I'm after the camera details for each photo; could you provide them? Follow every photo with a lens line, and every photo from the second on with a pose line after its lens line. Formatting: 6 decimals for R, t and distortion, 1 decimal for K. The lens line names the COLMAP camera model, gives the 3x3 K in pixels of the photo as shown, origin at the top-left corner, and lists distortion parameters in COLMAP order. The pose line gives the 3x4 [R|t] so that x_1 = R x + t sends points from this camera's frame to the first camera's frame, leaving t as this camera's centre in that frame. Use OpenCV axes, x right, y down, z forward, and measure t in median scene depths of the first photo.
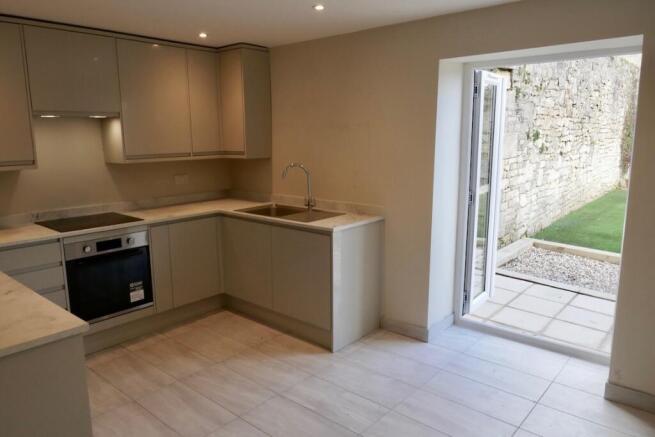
lens RADIAL K [[467.7, 0, 324.8], [0, 467.7, 219.6], [0, 0, 1]] dist [-0.016057, 0.000305]
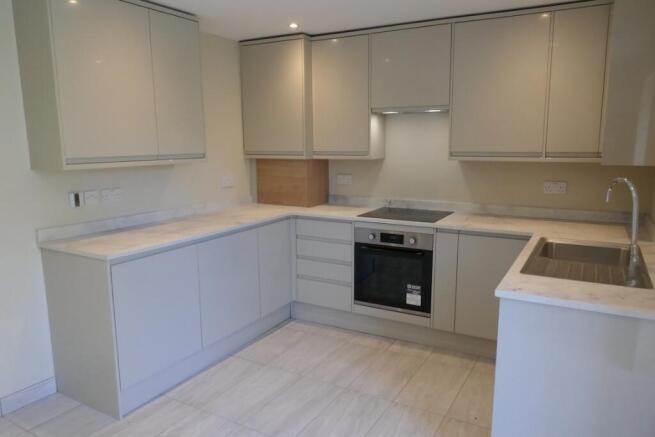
lens RADIAL K [[494.2, 0, 326.5], [0, 494.2, 213.8], [0, 0, 1]] dist [0.053683, -0.001049]
pose [[0.198323, 0.163765, -0.966359, 0.513734], [-0.170456, 0.976681, 0.130532, -0.109251], [0.965201, 0.138834, 0.221613, 0.587231]]
